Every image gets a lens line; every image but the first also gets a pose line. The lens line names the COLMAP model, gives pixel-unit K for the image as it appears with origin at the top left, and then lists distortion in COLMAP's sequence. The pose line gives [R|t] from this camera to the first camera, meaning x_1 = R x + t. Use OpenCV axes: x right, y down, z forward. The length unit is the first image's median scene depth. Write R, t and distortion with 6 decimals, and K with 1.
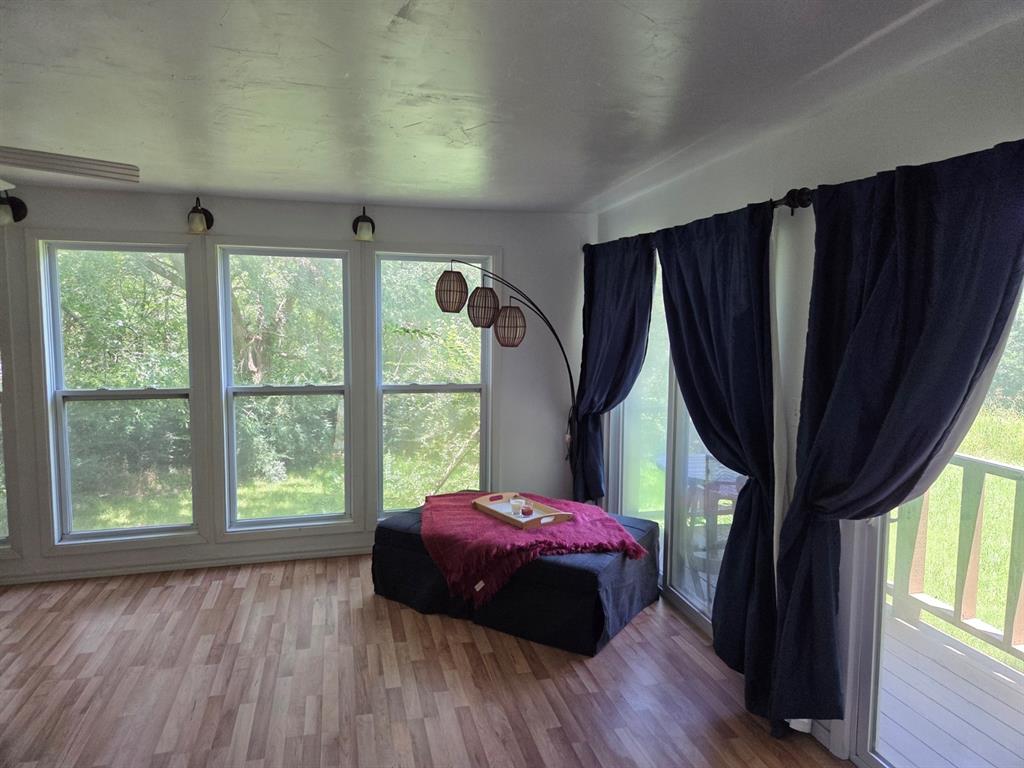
lens RADIAL K [[667.2, 0, 490.9], [0, 667.2, 379.6], [0, 0, 1]] dist [0.066296, -0.057032]
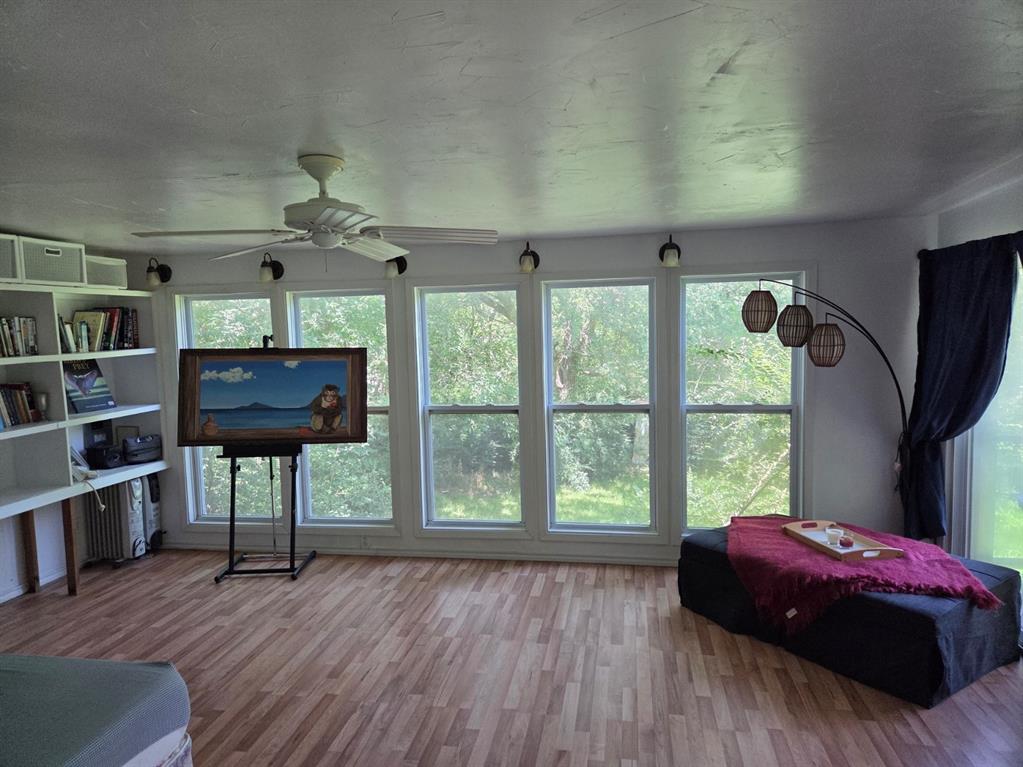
lens RADIAL K [[712.6, 0, 481.5], [0, 712.6, 377.1], [0, 0, 1]] dist [0.076404, -0.060656]
pose [[0.917863, 0.005105, -0.396864, -0.014581], [-0.010727, 0.999871, -0.011949, -0.019333], [0.396752, 0.015225, 0.917800, -0.153253]]
